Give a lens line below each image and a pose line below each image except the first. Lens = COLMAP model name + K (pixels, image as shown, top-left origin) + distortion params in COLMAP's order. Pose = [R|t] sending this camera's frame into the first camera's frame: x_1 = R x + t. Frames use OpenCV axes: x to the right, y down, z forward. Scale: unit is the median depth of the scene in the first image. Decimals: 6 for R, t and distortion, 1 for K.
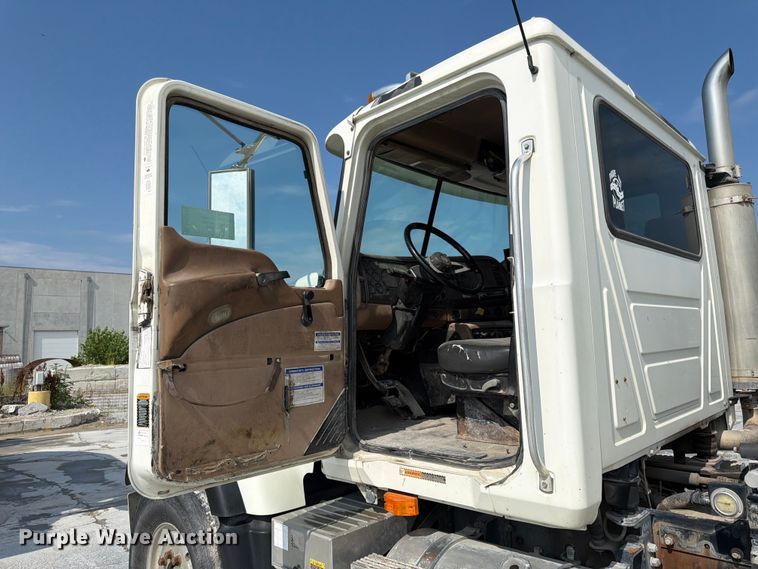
lens RADIAL K [[546.3, 0, 379.0], [0, 546.3, 284.5], [0, 0, 1]] dist [0.003188, -0.006493]
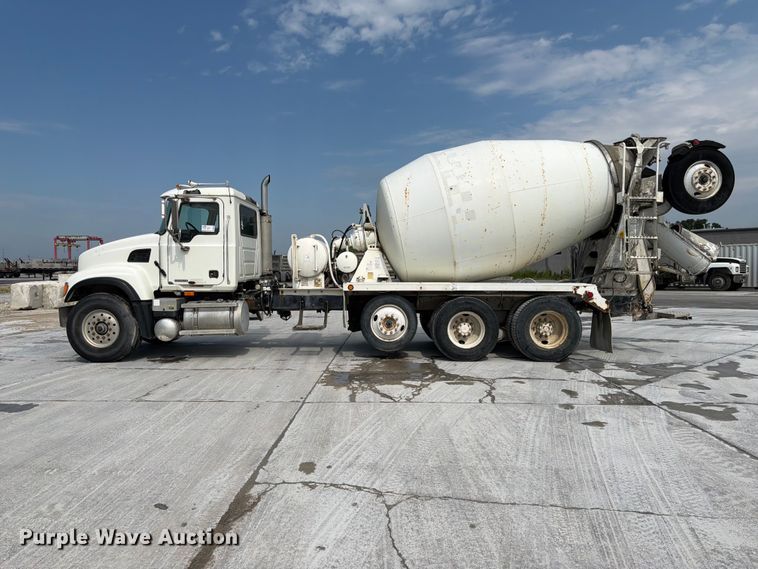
lens RADIAL K [[546.3, 0, 379.0], [0, 546.3, 284.5], [0, 0, 1]] dist [0.003188, -0.006493]
pose [[0.720832, 0.014810, 0.692951, -1.763385], [-0.106850, 0.990195, 0.089987, -0.196275], [-0.684824, -0.138908, 0.715347, -2.896099]]
